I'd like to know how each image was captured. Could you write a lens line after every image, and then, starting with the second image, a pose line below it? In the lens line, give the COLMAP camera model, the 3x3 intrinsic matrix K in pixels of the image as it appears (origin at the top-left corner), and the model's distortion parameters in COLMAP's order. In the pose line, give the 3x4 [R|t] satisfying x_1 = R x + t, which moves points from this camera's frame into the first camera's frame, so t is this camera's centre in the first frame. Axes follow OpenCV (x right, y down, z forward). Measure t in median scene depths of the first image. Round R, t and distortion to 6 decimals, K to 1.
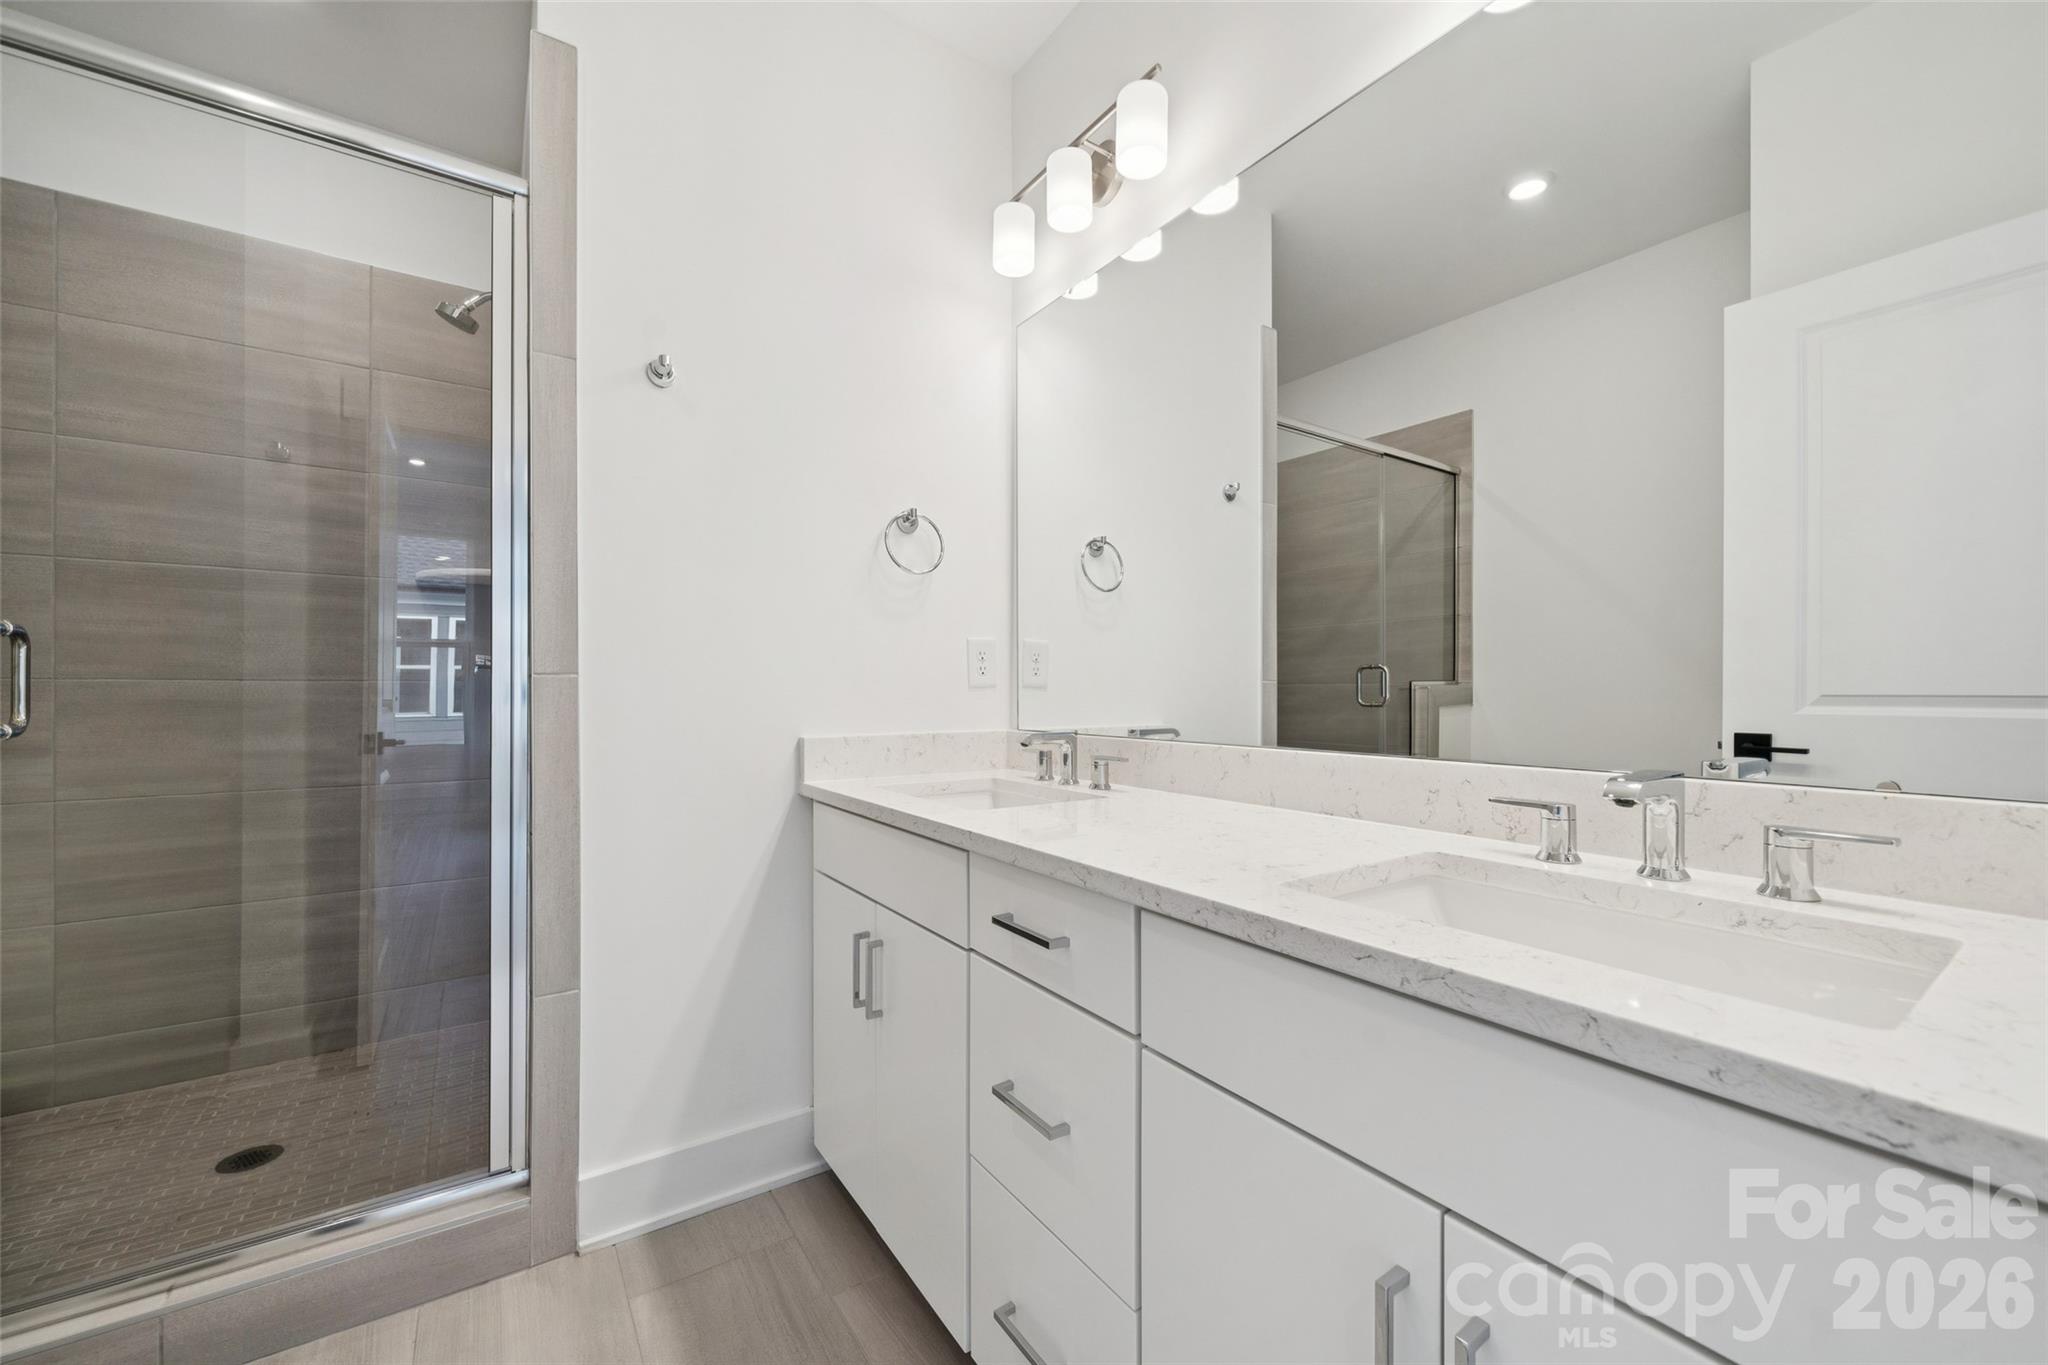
lens RADIAL K [[791.6, 0, 1025.2], [0, 791.6, 690.4], [0, 0, 1]] dist [-0.001171, -0.000725]
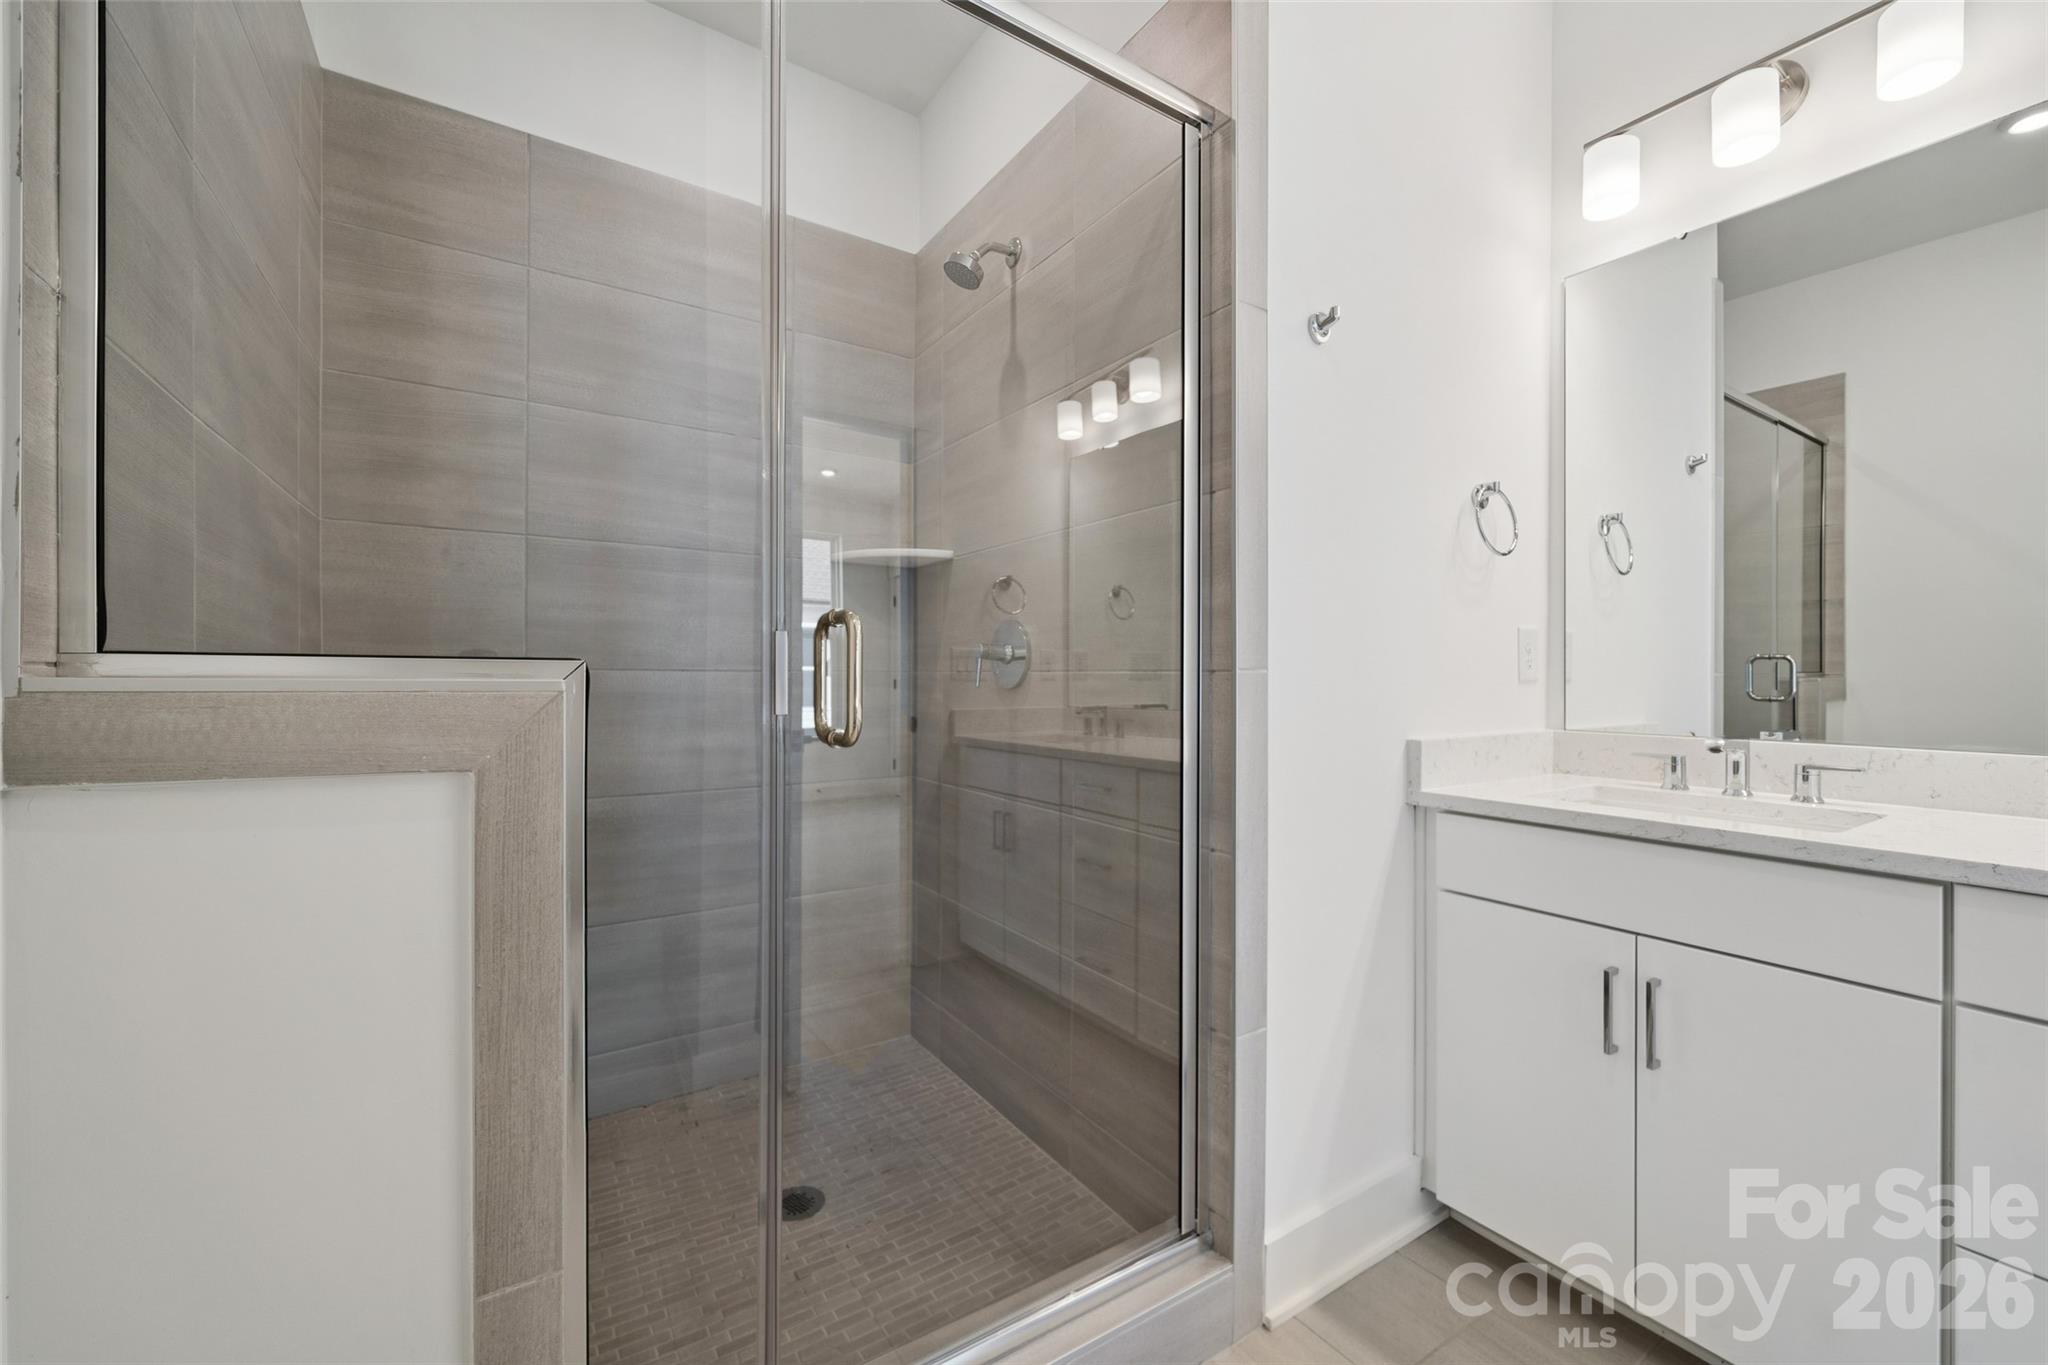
lens RADIAL K [[827.9, 0, 1023.6], [0, 827.9, 675.3], [0, 0, 1]] dist [-0.000917, 0.000099]
pose [[0.999630, 0.005011, -0.026720, -0.590926], [-0.004994, 0.999987, 0.000728, -0.009366], [0.026723, -0.000594, 0.999643, 0.052401]]
